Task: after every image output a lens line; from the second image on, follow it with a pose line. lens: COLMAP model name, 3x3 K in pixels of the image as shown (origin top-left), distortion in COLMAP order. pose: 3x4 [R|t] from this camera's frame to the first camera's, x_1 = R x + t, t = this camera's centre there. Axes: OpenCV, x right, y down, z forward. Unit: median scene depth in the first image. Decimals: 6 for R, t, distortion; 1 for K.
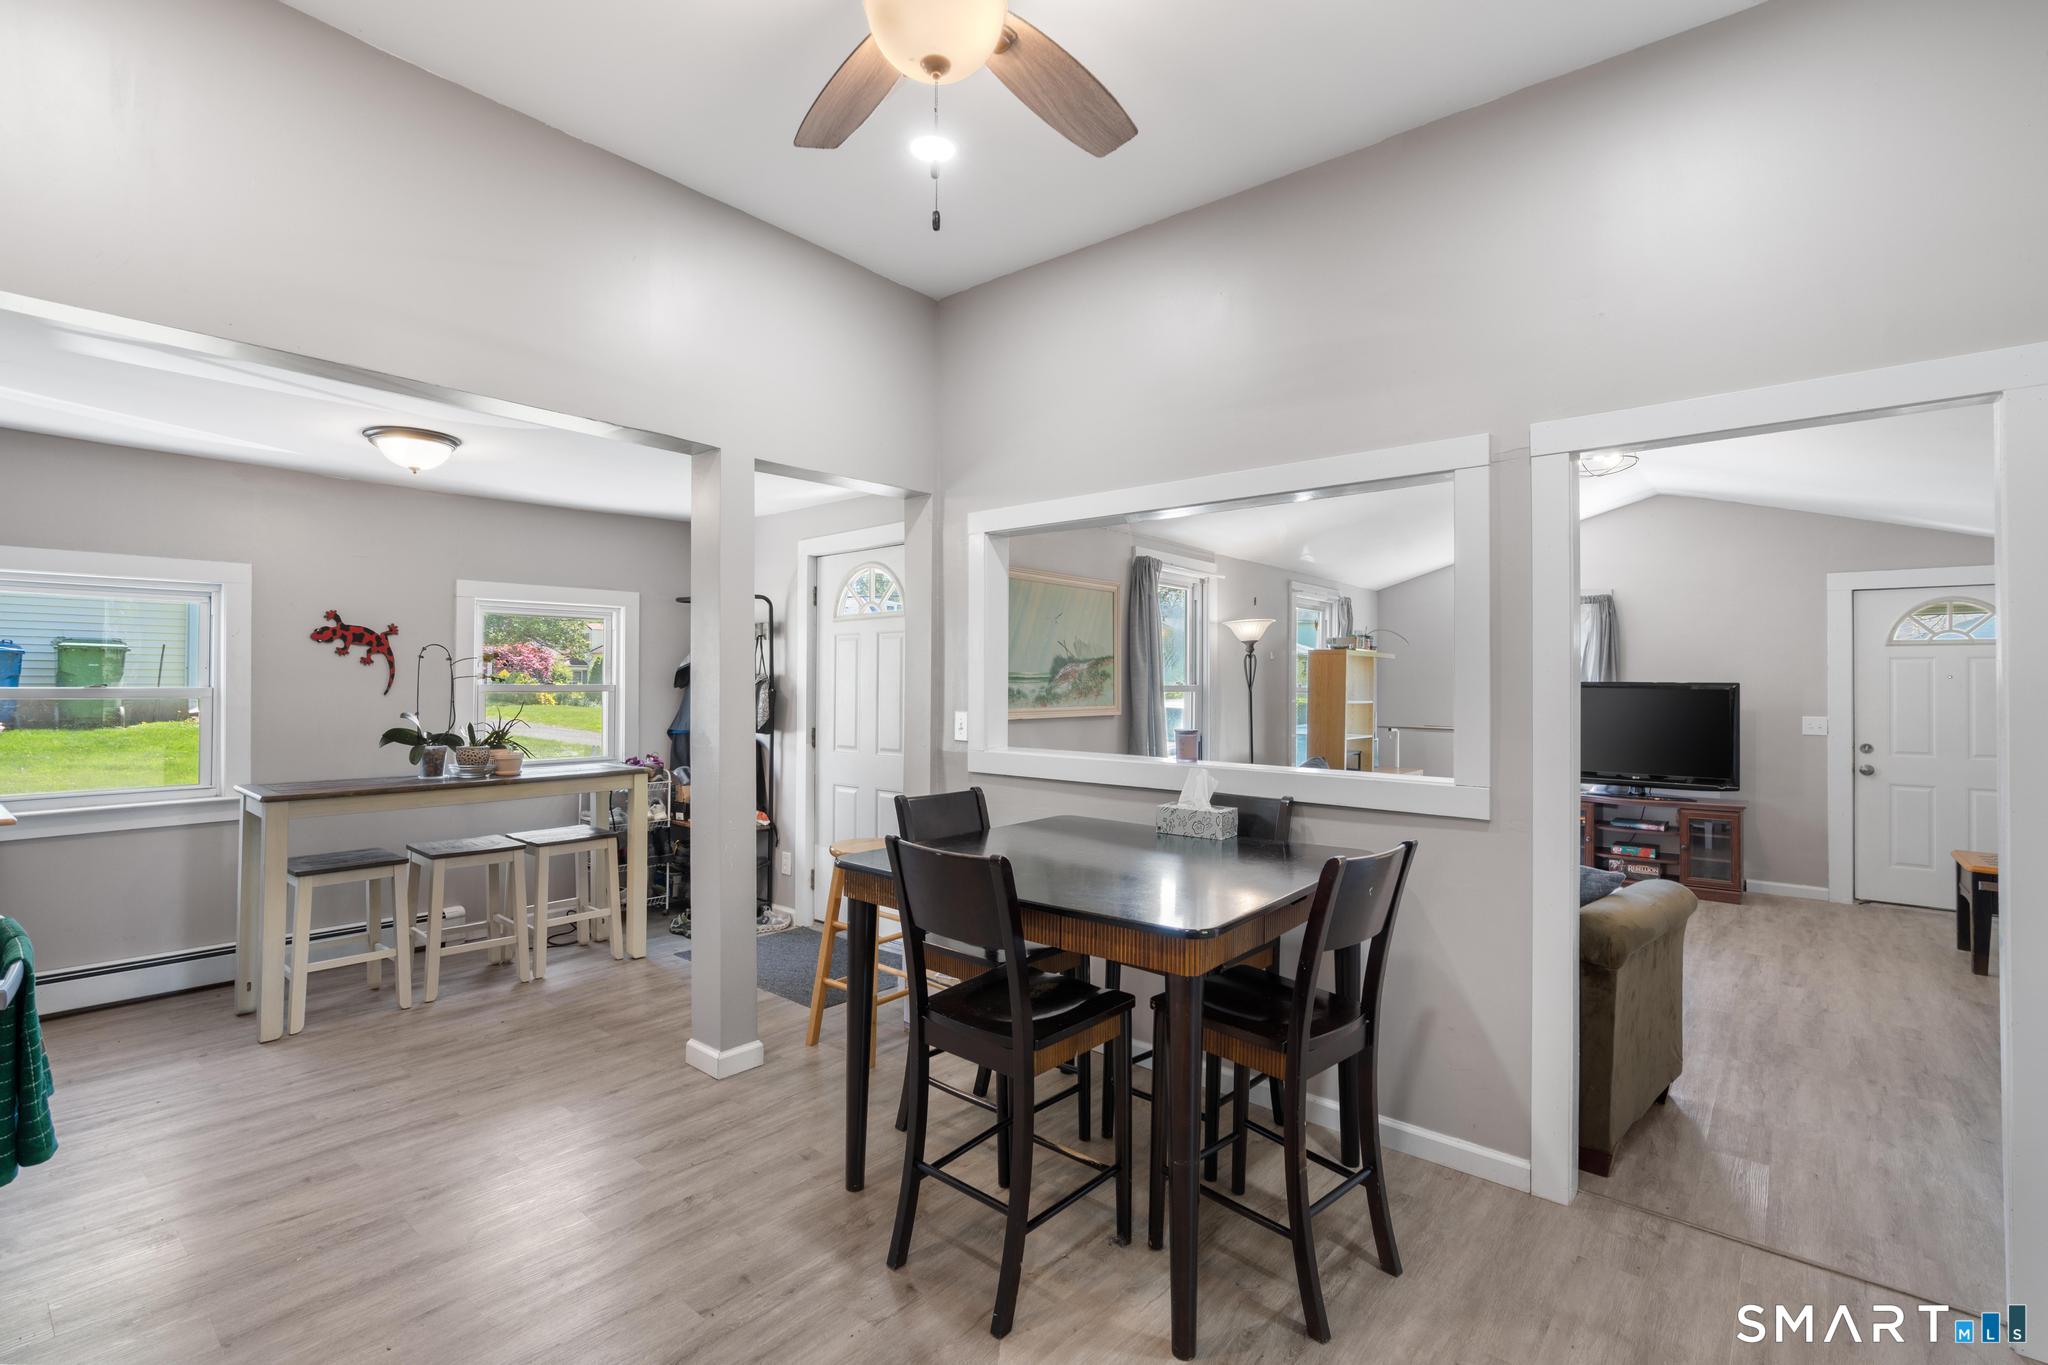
lens RADIAL K [[920.6, 0, 1015.0], [0, 920.6, 674.2], [0, 0, 1]] dist [-0.003989, 0.001859]
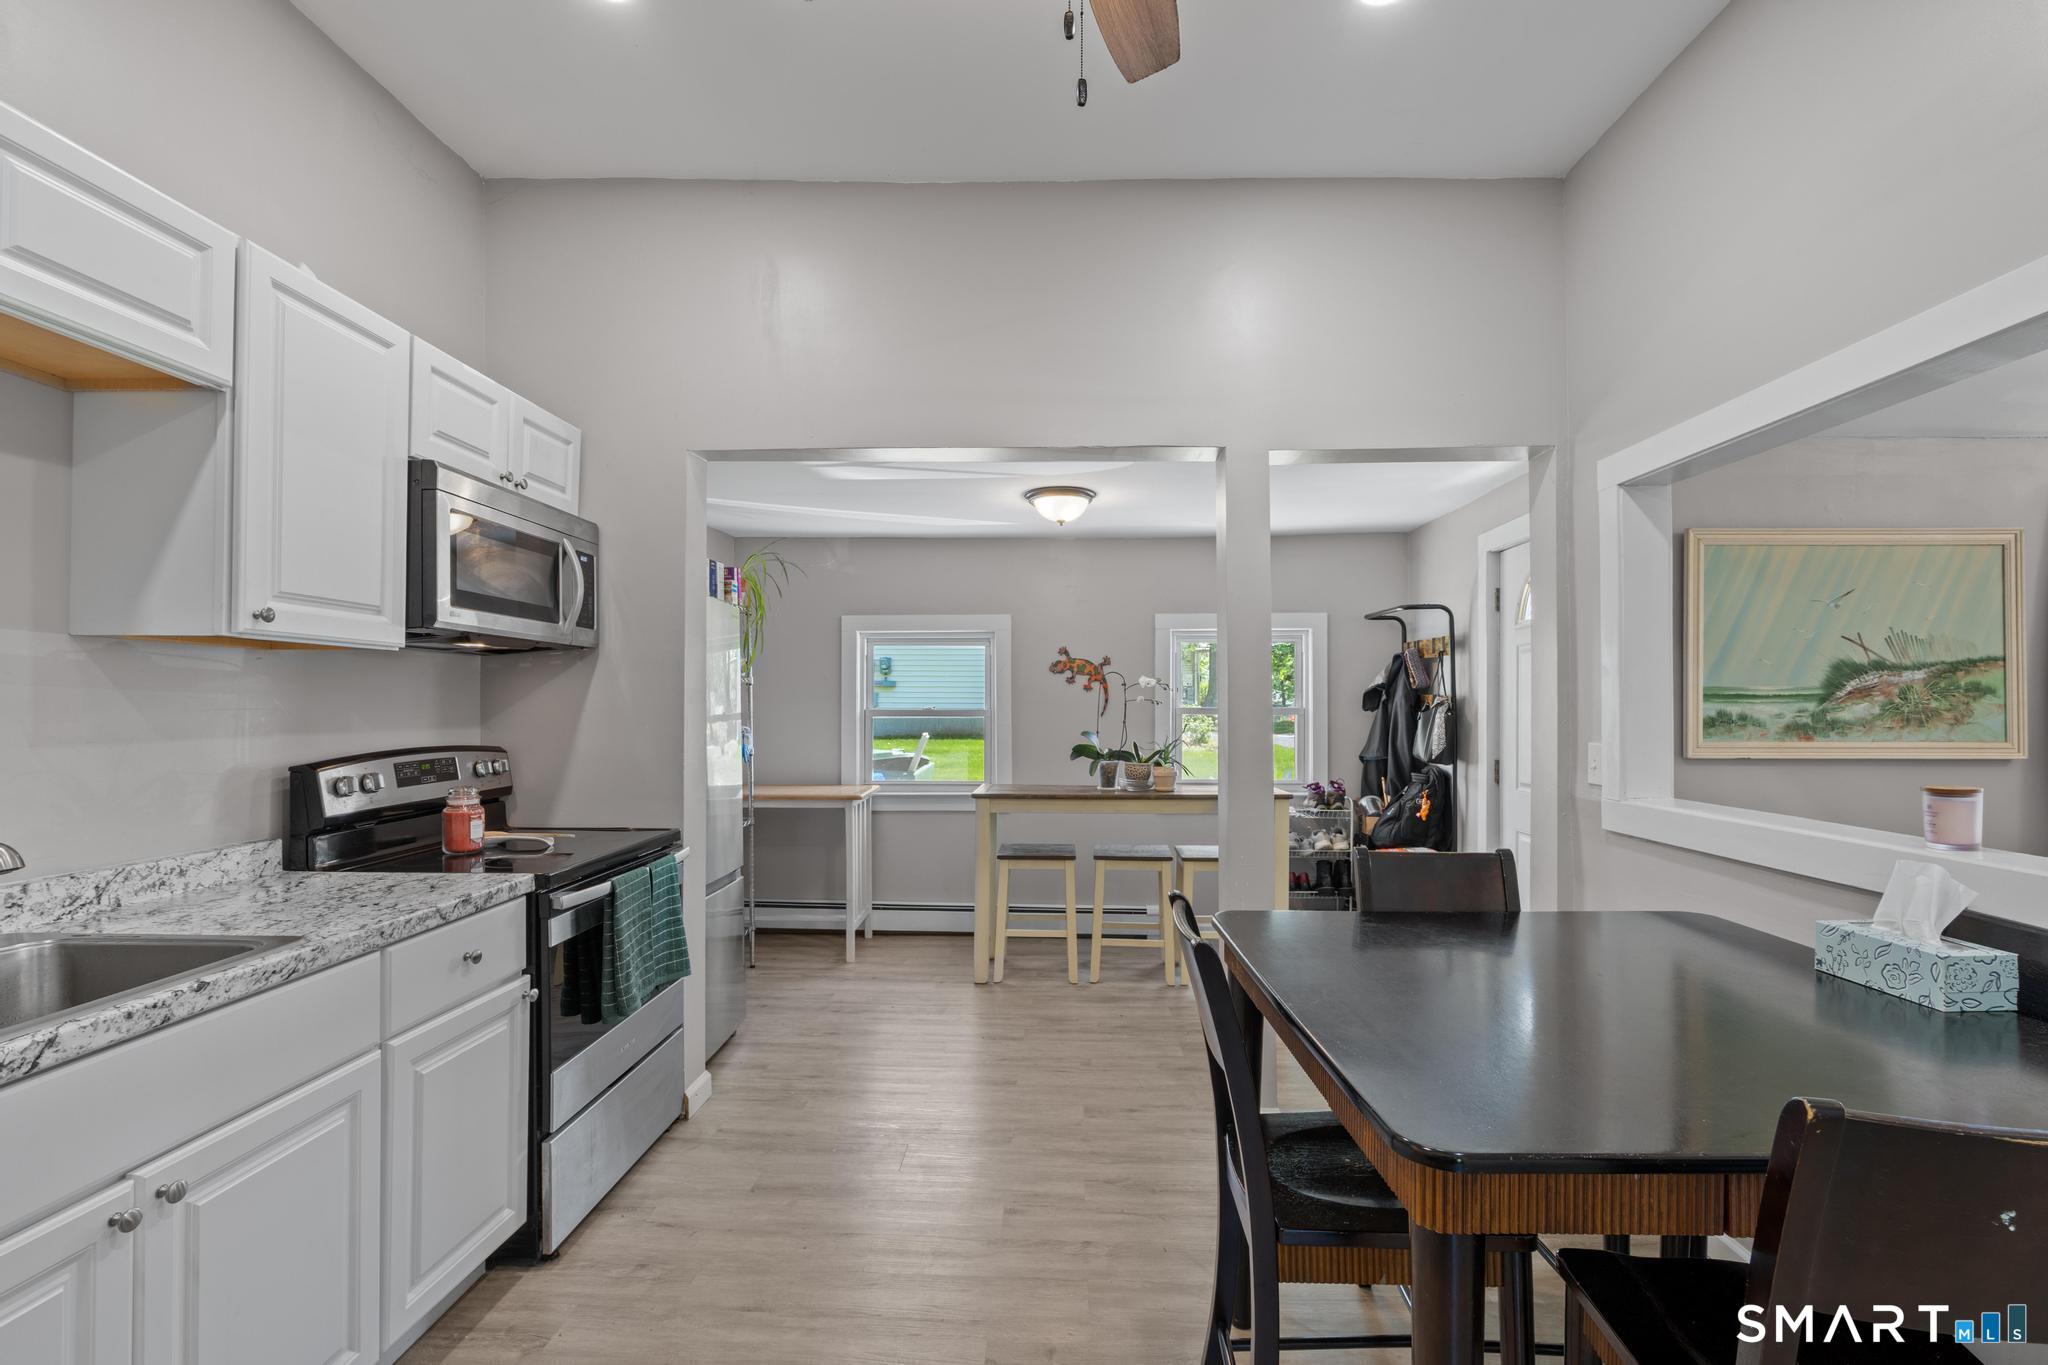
lens RADIAL K [[920.6, 0, 1026.2], [0, 920.6, 697.5], [0, 0, 1]] dist [-0.003989, 0.001859]
pose [[0.628592, -0.010114, -0.777669, 0.180059], [0.007632, 0.999948, -0.006836, 0.005640], [0.777697, -0.001638, 0.628637, 0.180712]]
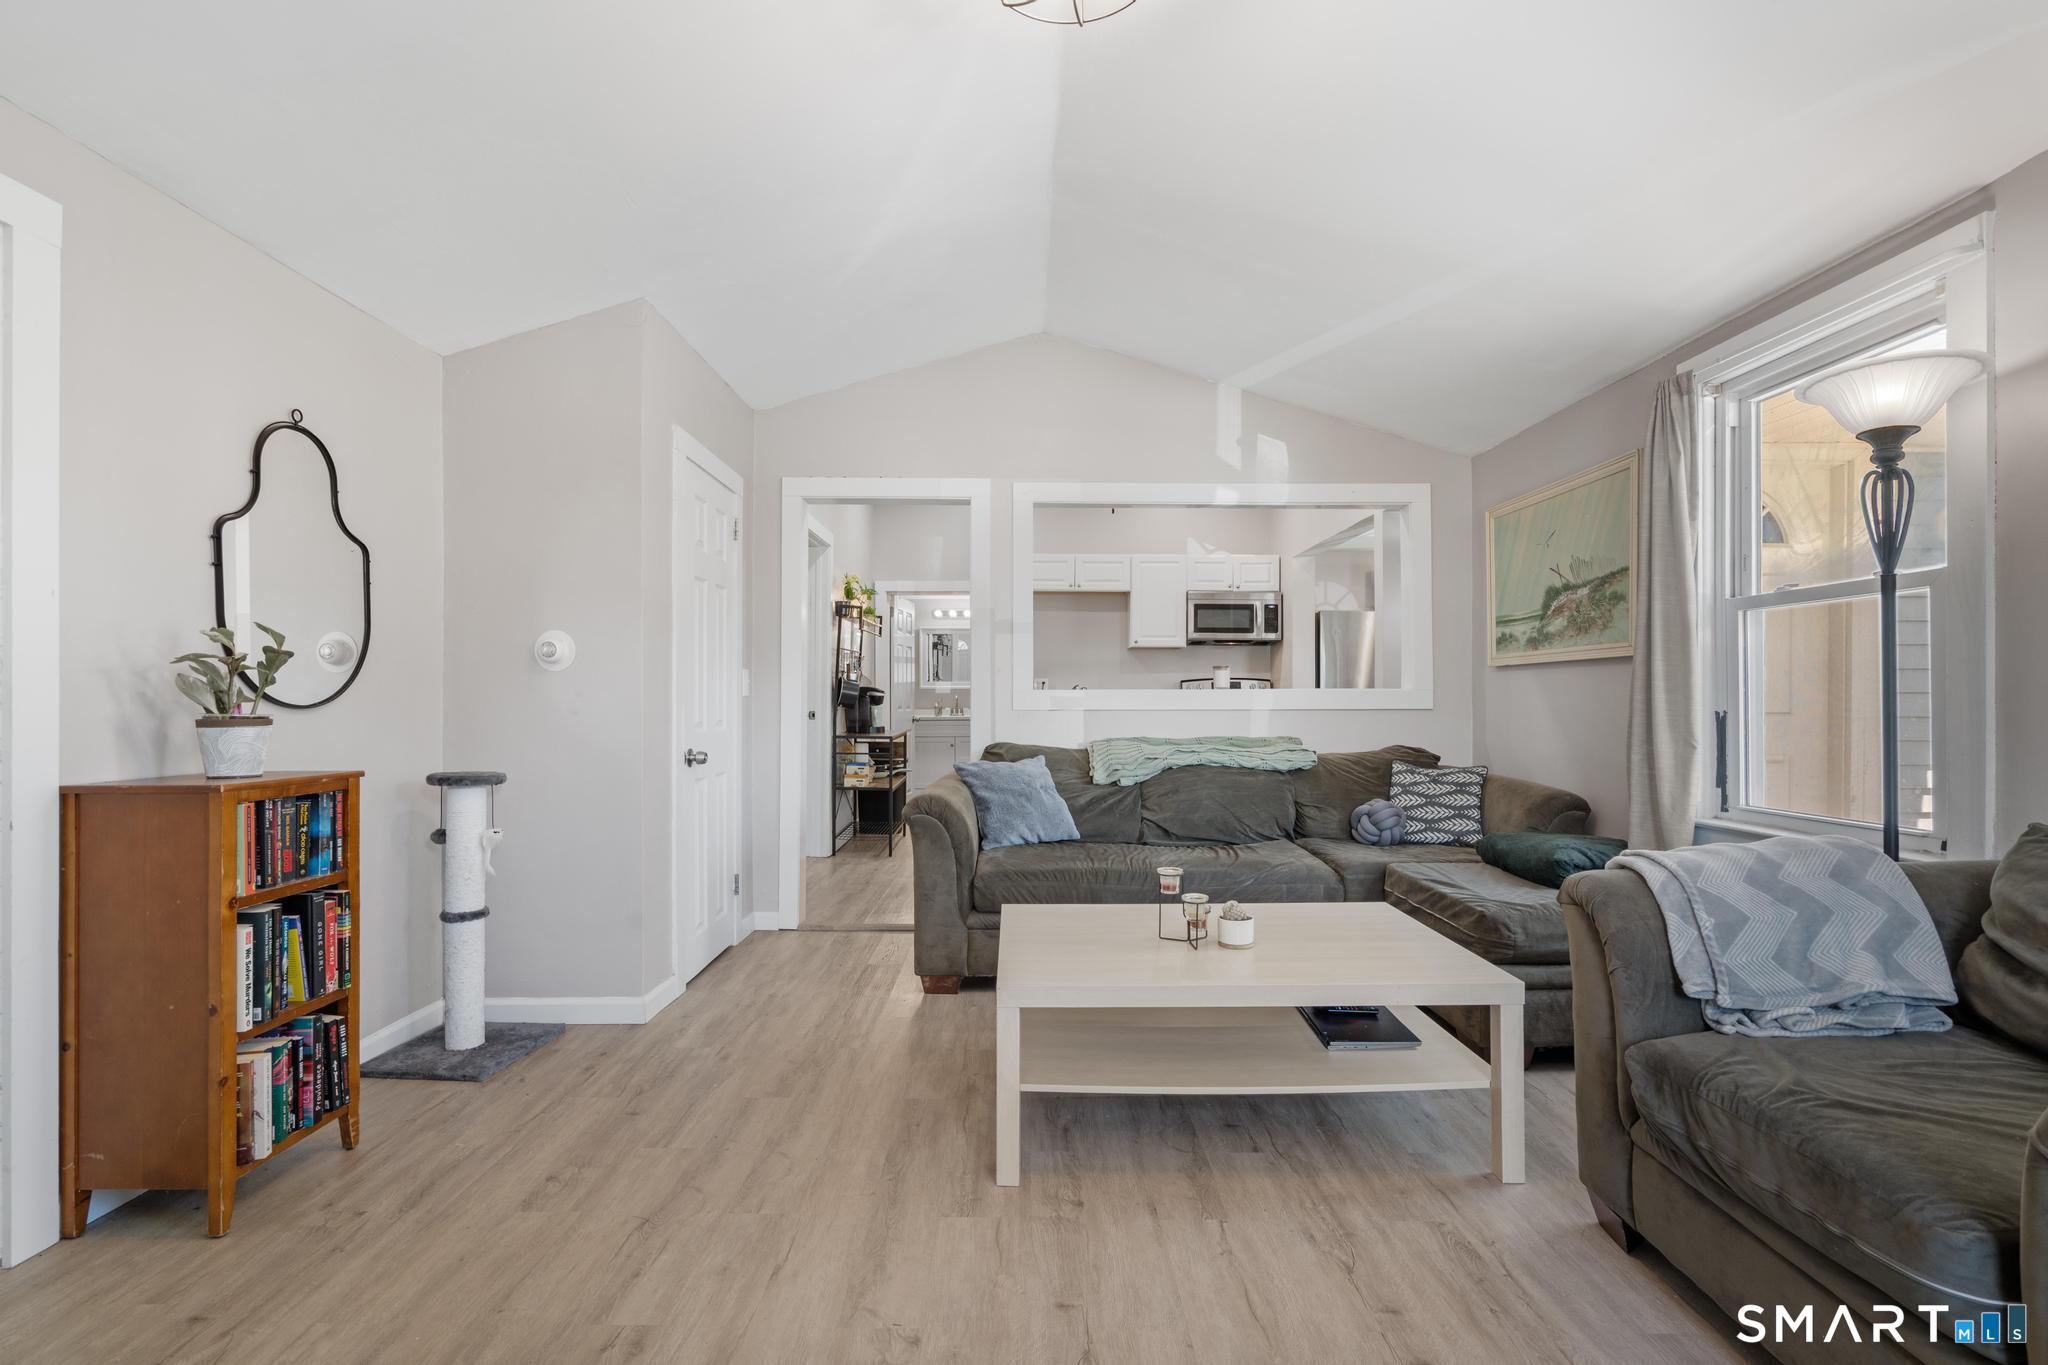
lens RADIAL K [[920.6, 0, 1025.0], [0, 920.6, 694.4], [0, 0, 1]] dist [-0.003989, 0.001859]
pose [[-0.756569, -0.012508, -0.653794, 0.908338], [-0.002782, 0.999870, -0.015909, 0.087938], [0.653908, -0.010217, -0.756505, 1.291863]]
